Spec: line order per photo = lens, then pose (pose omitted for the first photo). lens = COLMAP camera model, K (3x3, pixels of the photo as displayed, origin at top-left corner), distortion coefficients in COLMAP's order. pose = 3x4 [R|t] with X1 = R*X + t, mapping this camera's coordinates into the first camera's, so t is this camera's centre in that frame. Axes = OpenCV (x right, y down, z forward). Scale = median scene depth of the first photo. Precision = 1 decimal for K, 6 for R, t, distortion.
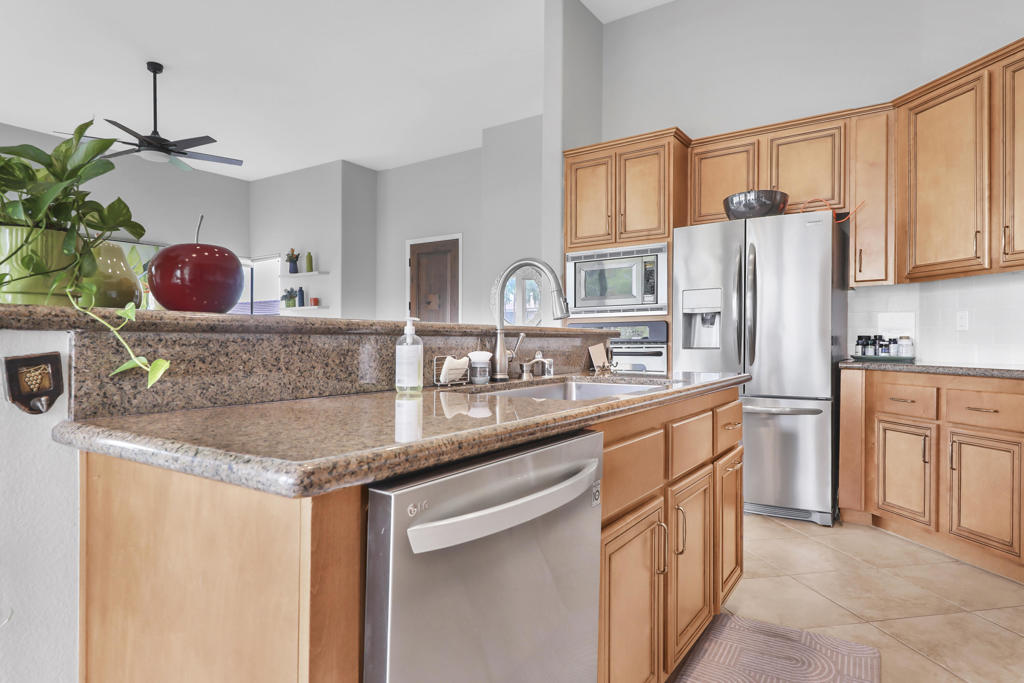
lens RADIAL K [[595.6, 0, 511.9], [0, 595.6, 342.0], [0, 0, 1]] dist [-0.001800, -0.000612]
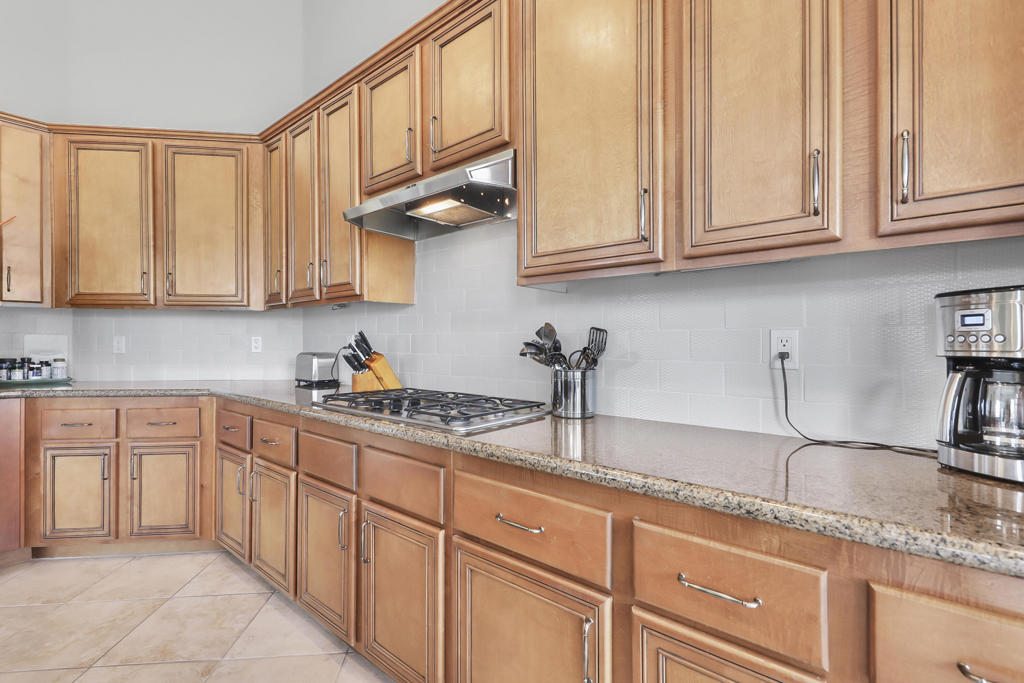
lens RADIAL K [[453.1, 0, 512.5], [0, 453.1, 343.7], [0, 0, 1]] dist [-0.000240, -0.000242]
pose [[0.093086, 0.001656, 0.995657, -0.051820], [-0.002231, 0.999996, -0.001455, -0.040947], [-0.995656, -0.002086, 0.093090, 0.168561]]
